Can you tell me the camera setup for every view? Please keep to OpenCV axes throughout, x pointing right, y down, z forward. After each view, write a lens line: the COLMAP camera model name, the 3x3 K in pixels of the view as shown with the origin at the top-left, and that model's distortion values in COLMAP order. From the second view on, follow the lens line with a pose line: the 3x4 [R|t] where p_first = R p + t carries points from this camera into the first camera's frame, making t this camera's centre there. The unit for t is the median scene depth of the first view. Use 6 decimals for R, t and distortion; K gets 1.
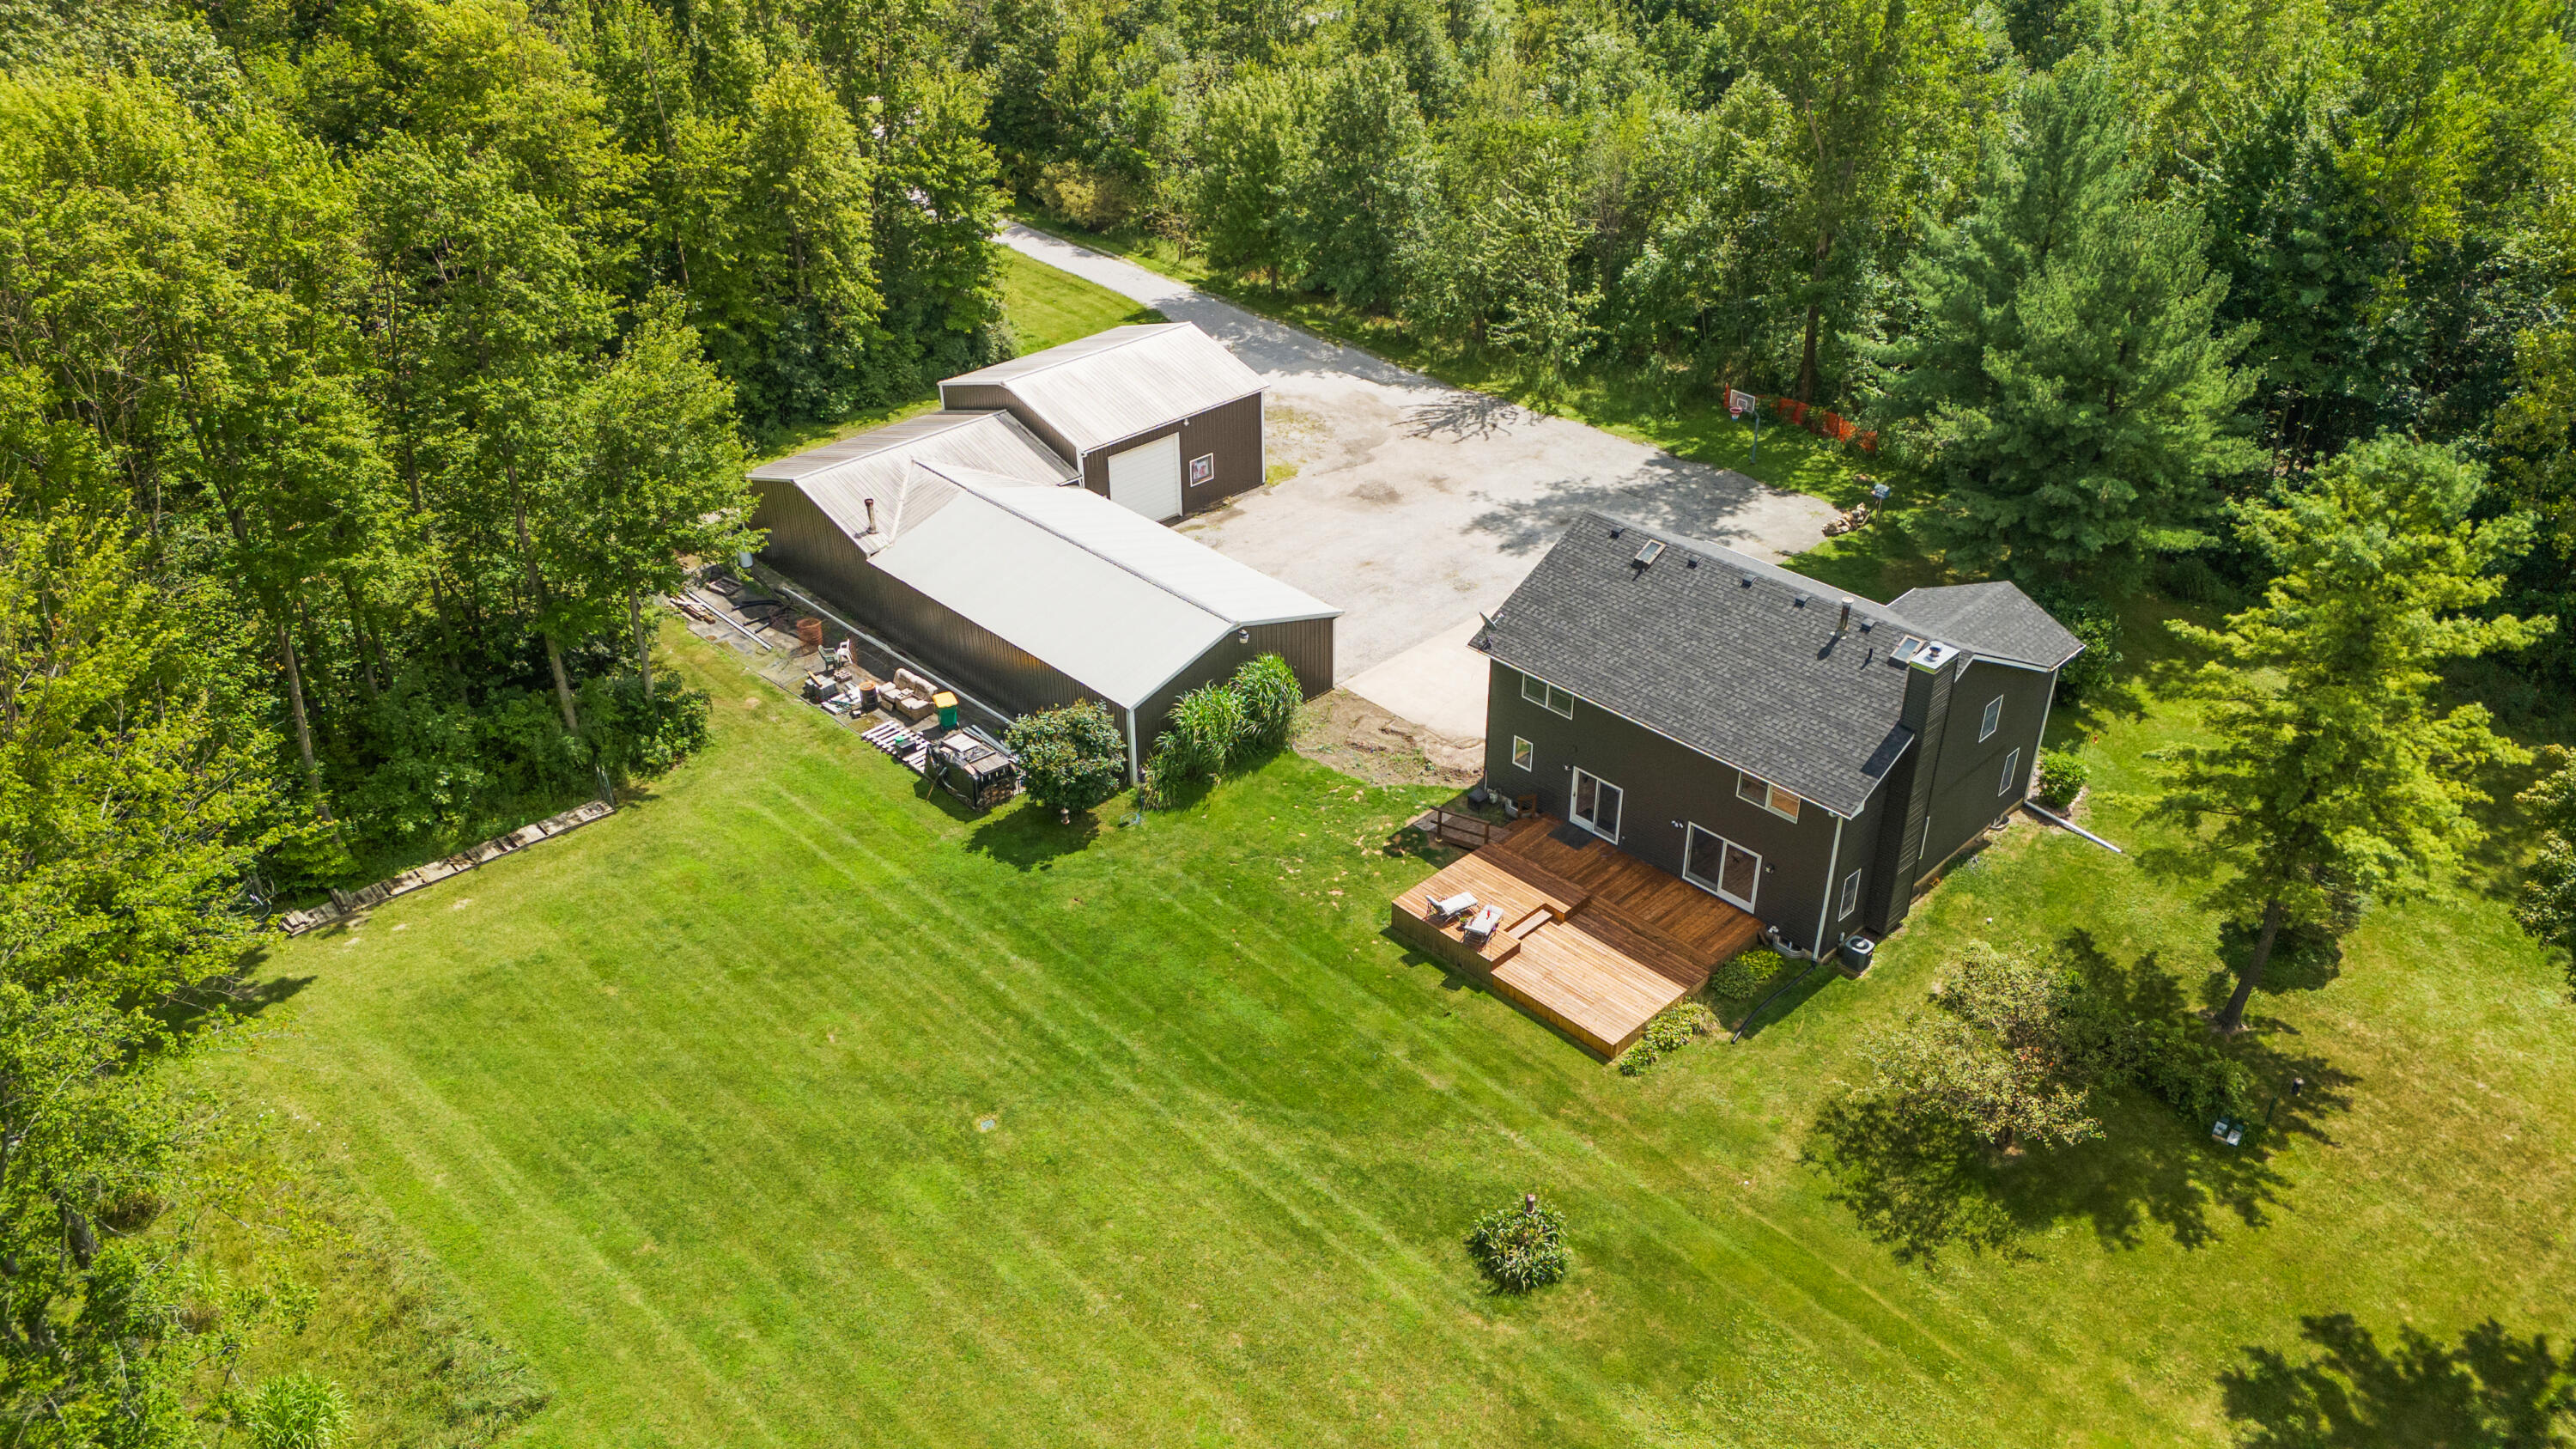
lens RADIAL K [[1896.4, 0, 1282.0], [0, 1896.4, 718.9], [0, 0, 1]] dist [0.071653, -0.063813]
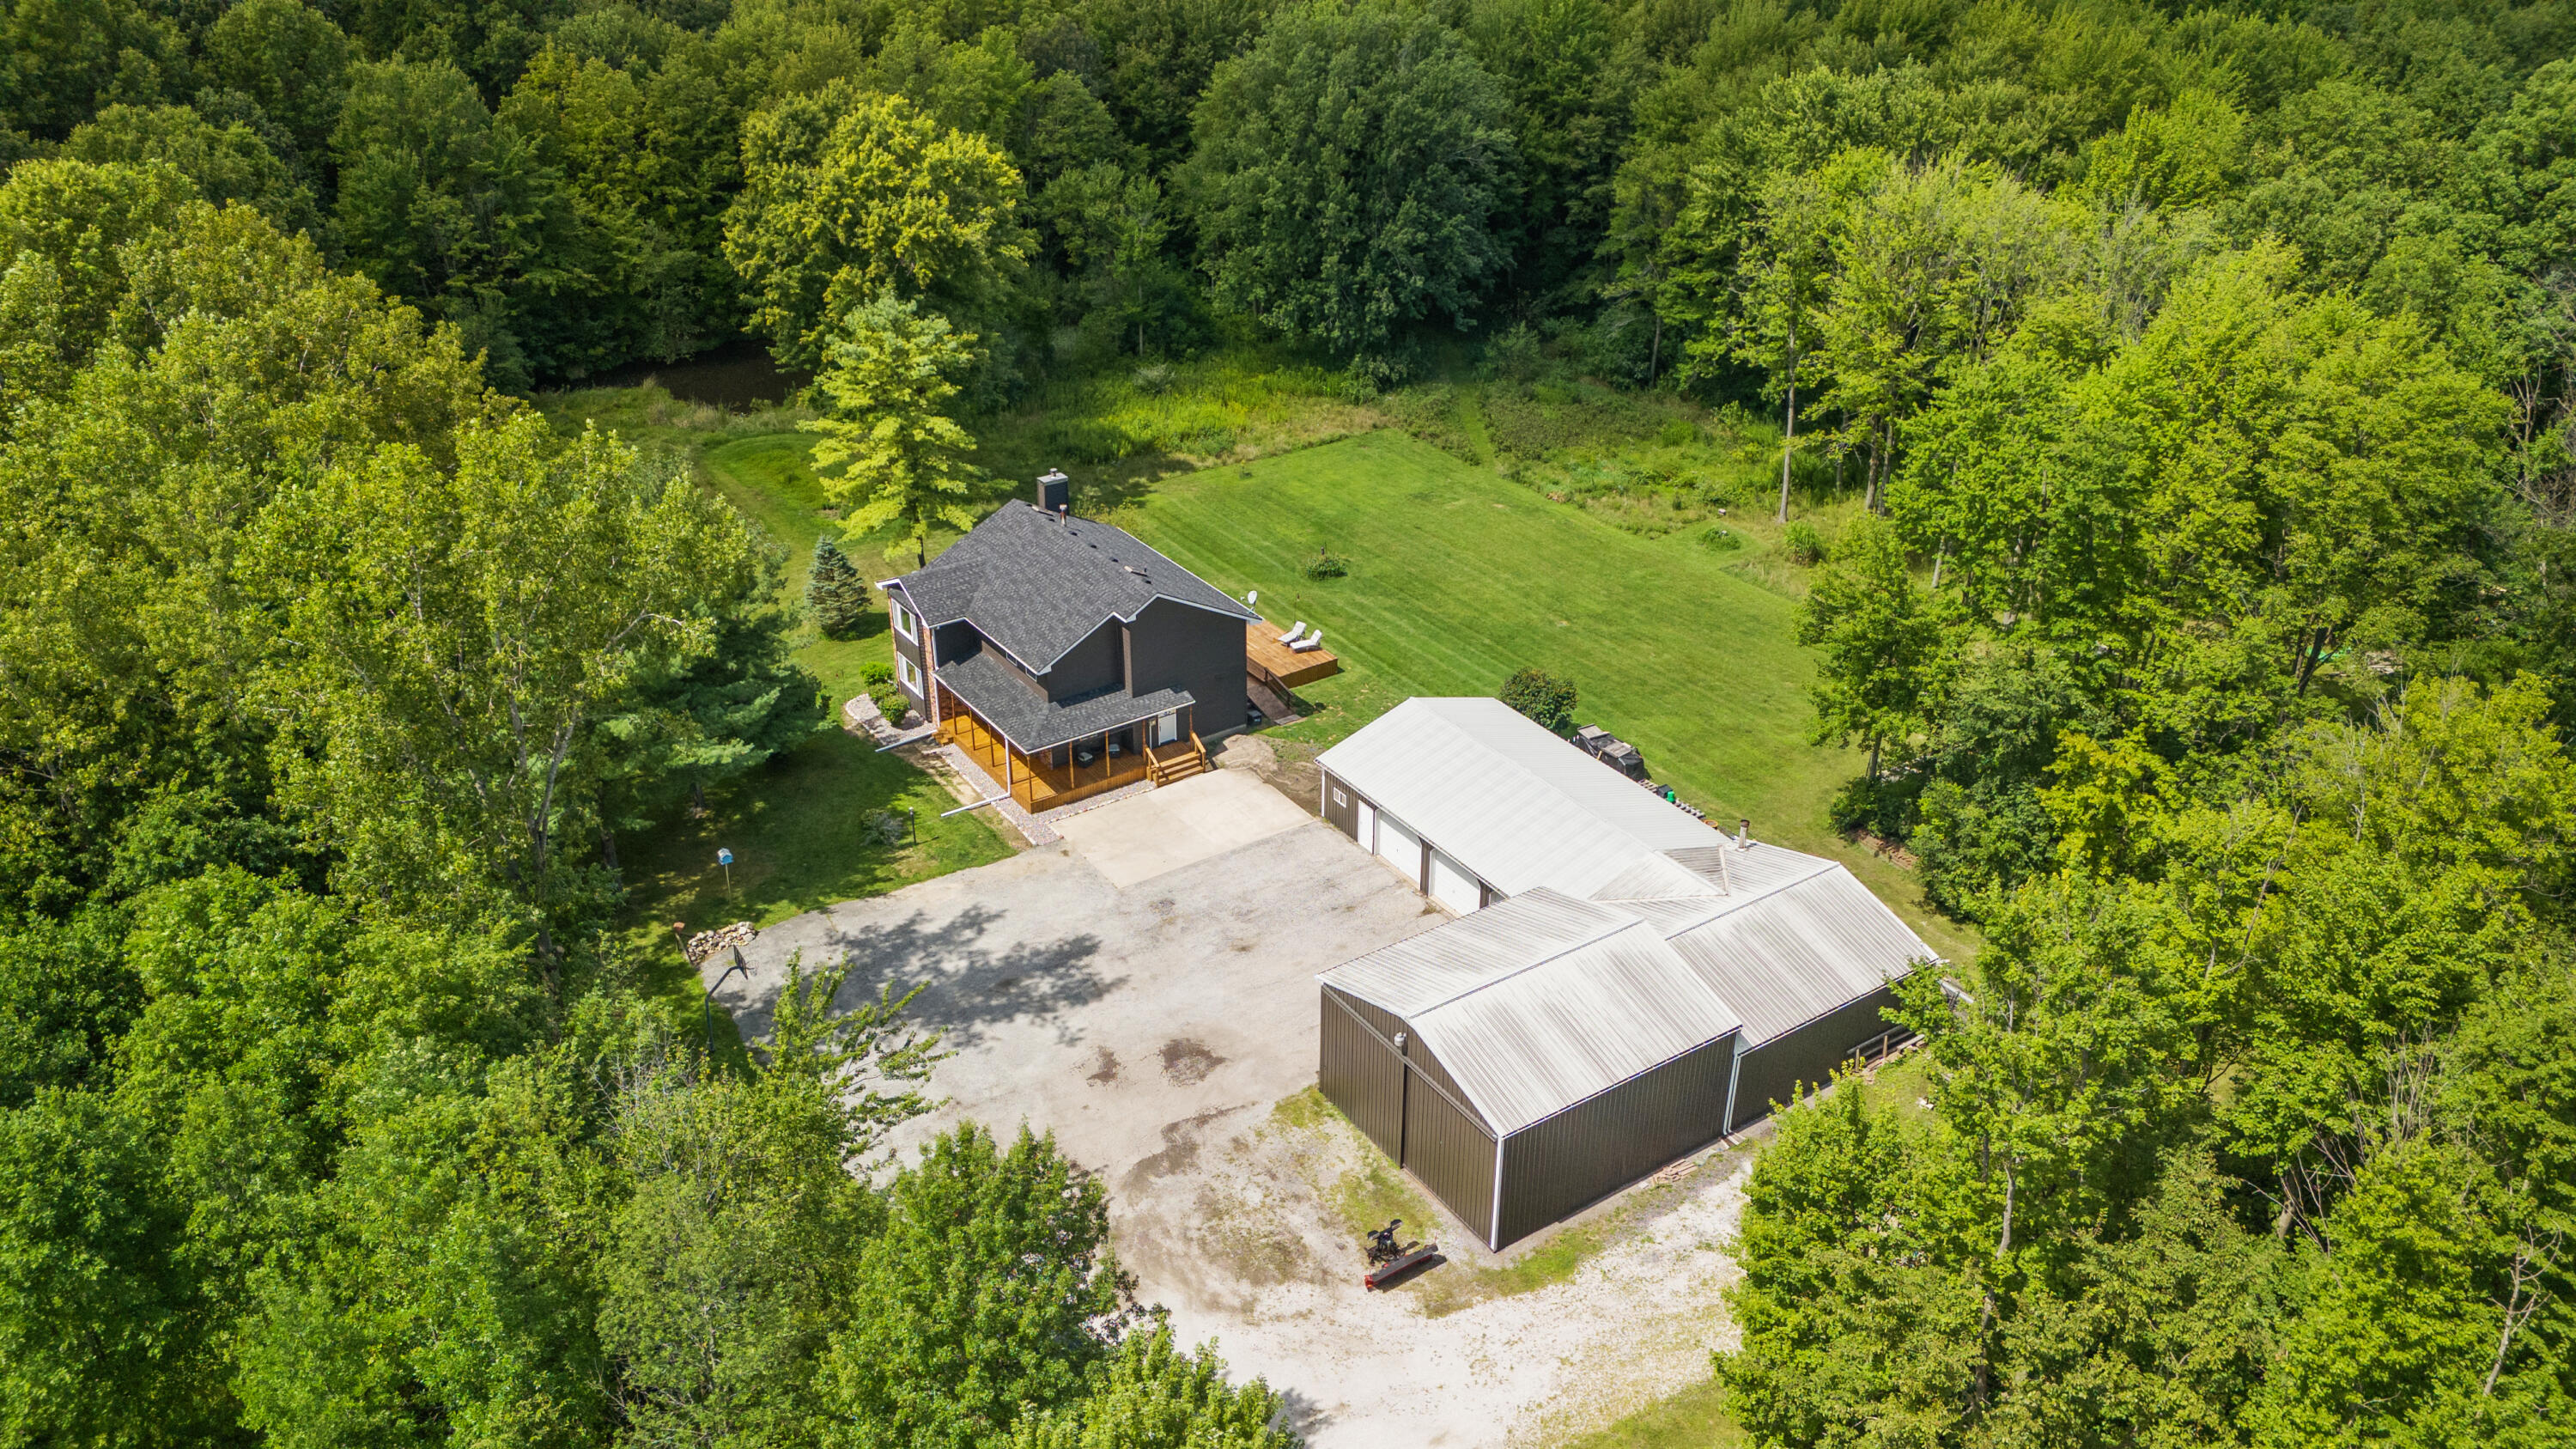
lens RADIAL K [[1896.4, 0, 1295.0], [0, 1896.4, 736.4], [0, 0, 1]] dist [0.071653, -0.063813]
pose [[-0.986703, -0.077760, 0.142724, -0.149903], [0.083697, 0.509649, 0.856302, -1.314356], [-0.139325, 0.856861, -0.496364, 1.901556]]
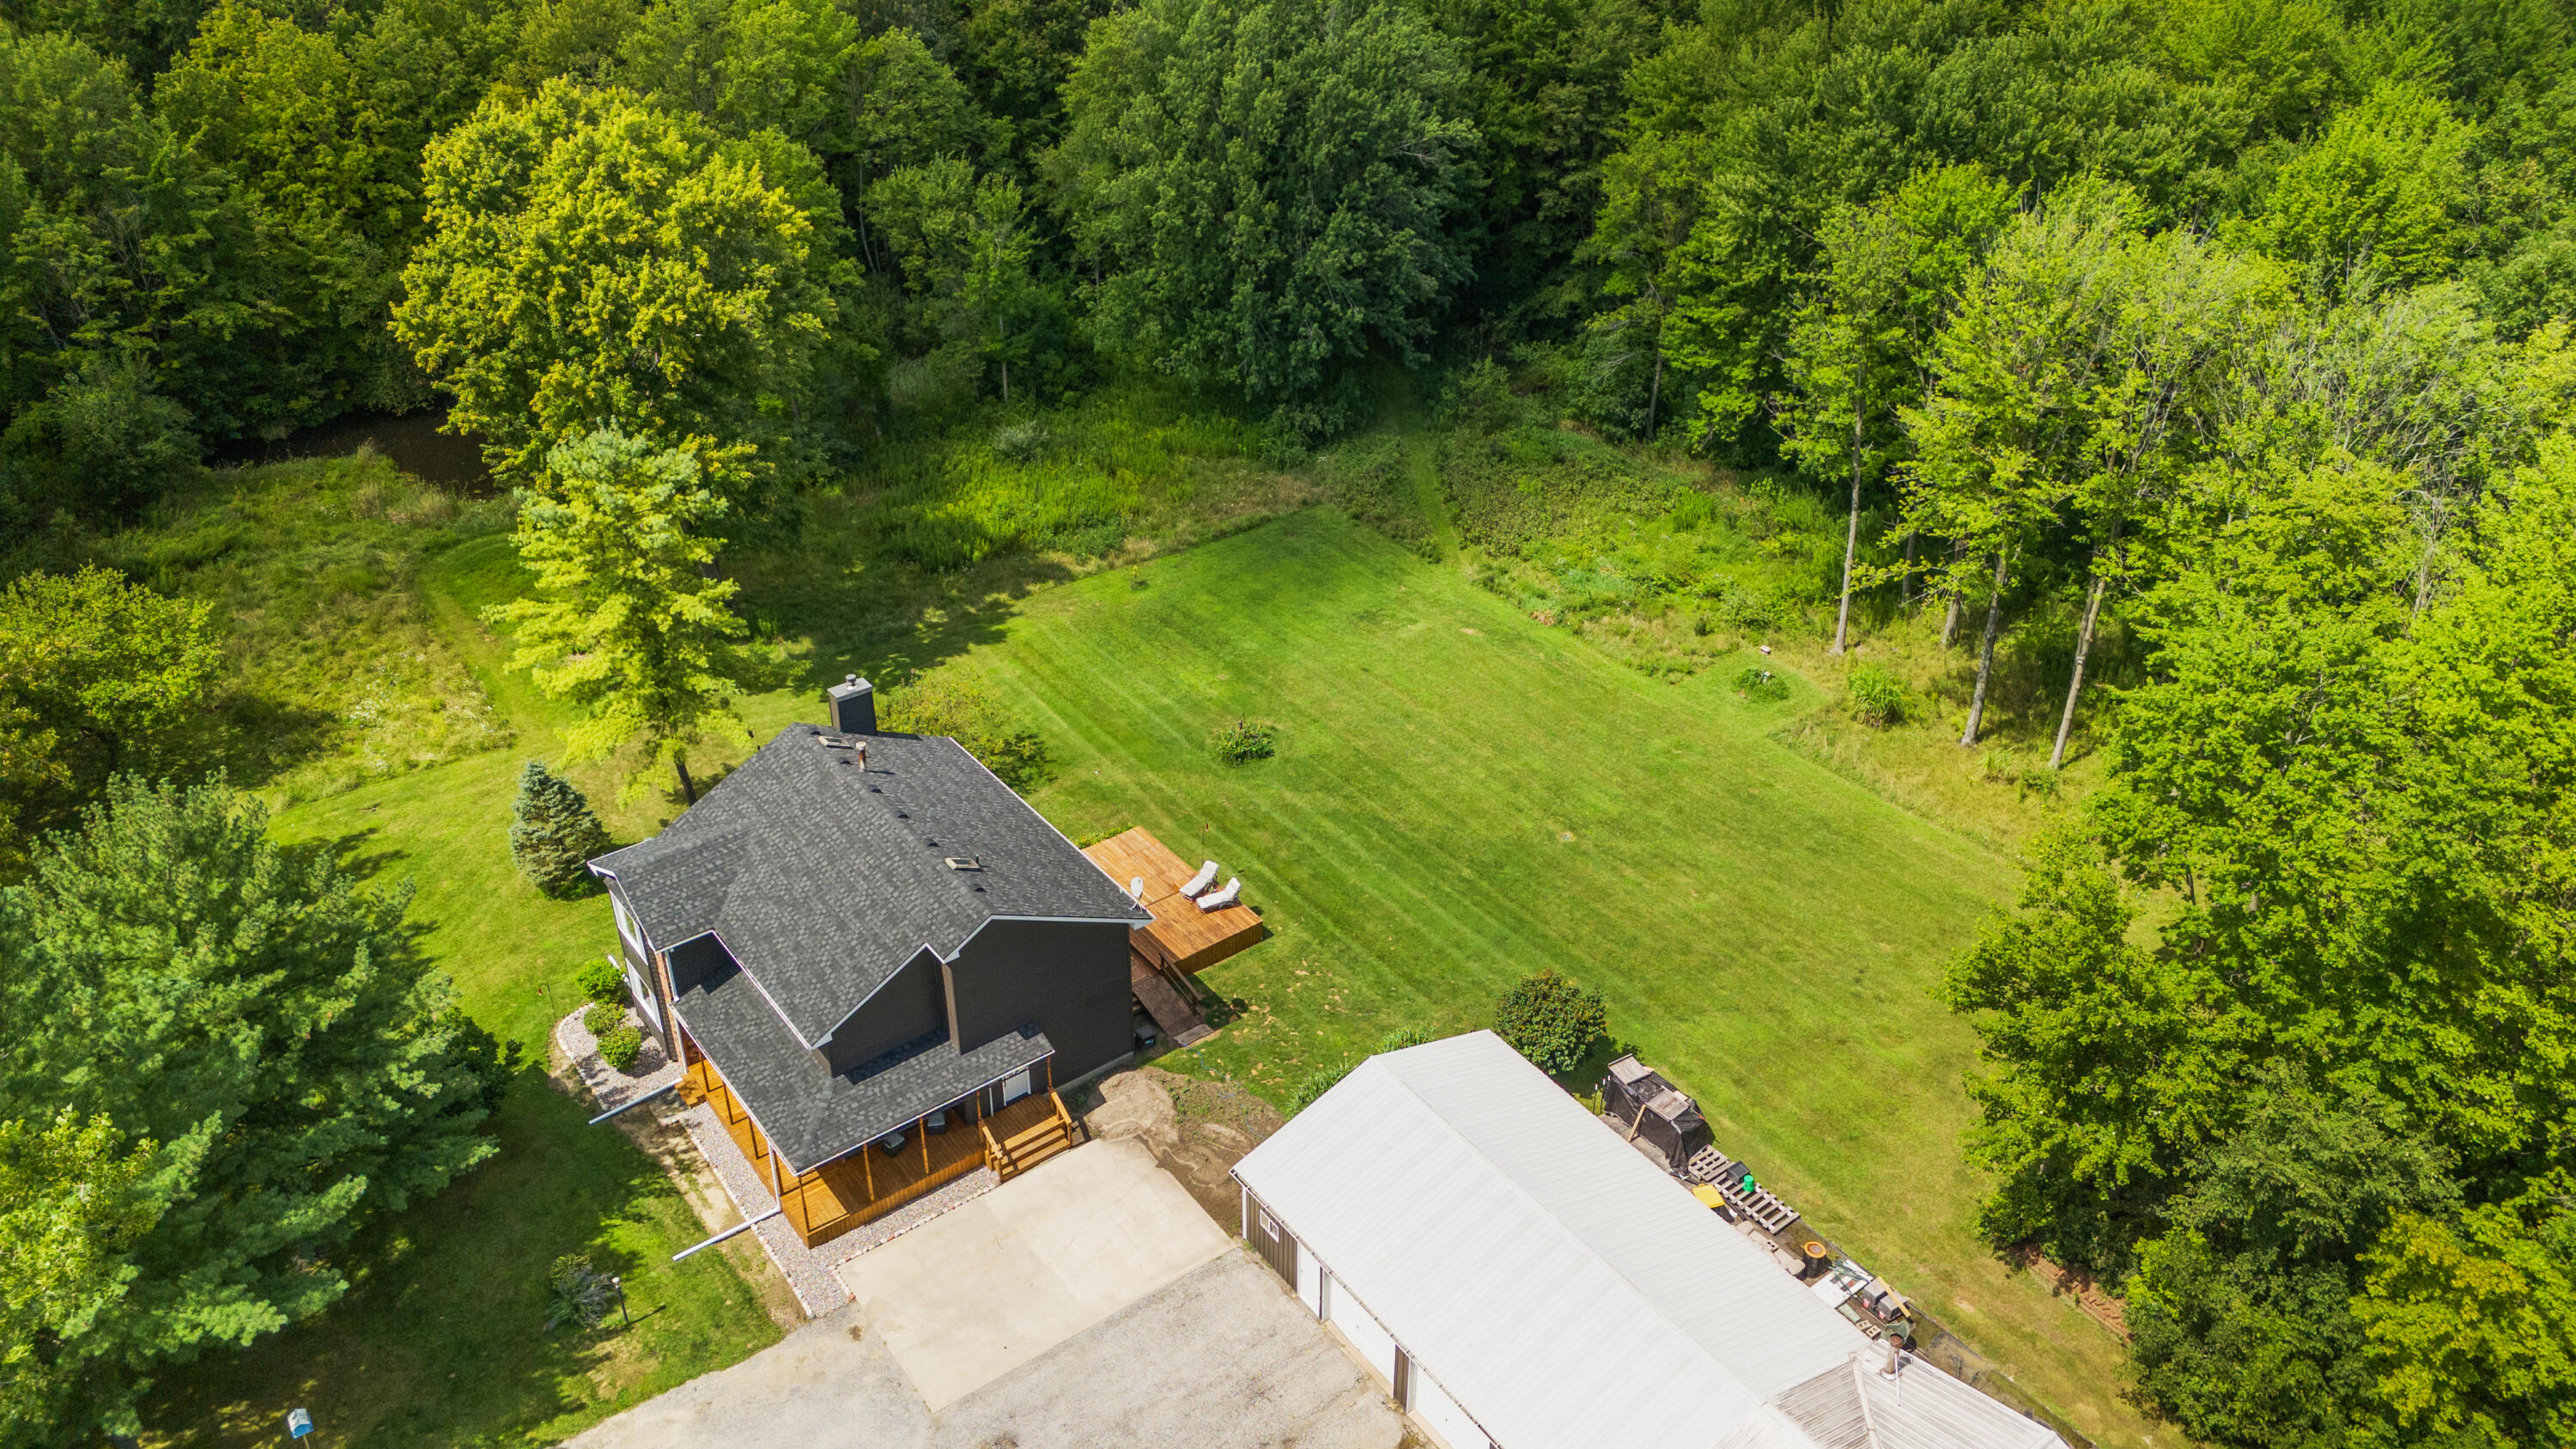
lens RADIAL K [[1896.4, 0, 1294.4], [0, 1896.4, 724.8], [0, 0, 1]] dist [0.071653, -0.063813]
pose [[-0.992600, -0.065008, 0.102561, -0.077850], [0.061930, 0.455496, 0.888081, -1.035087], [-0.104449, 0.887861, -0.448099, 1.428948]]
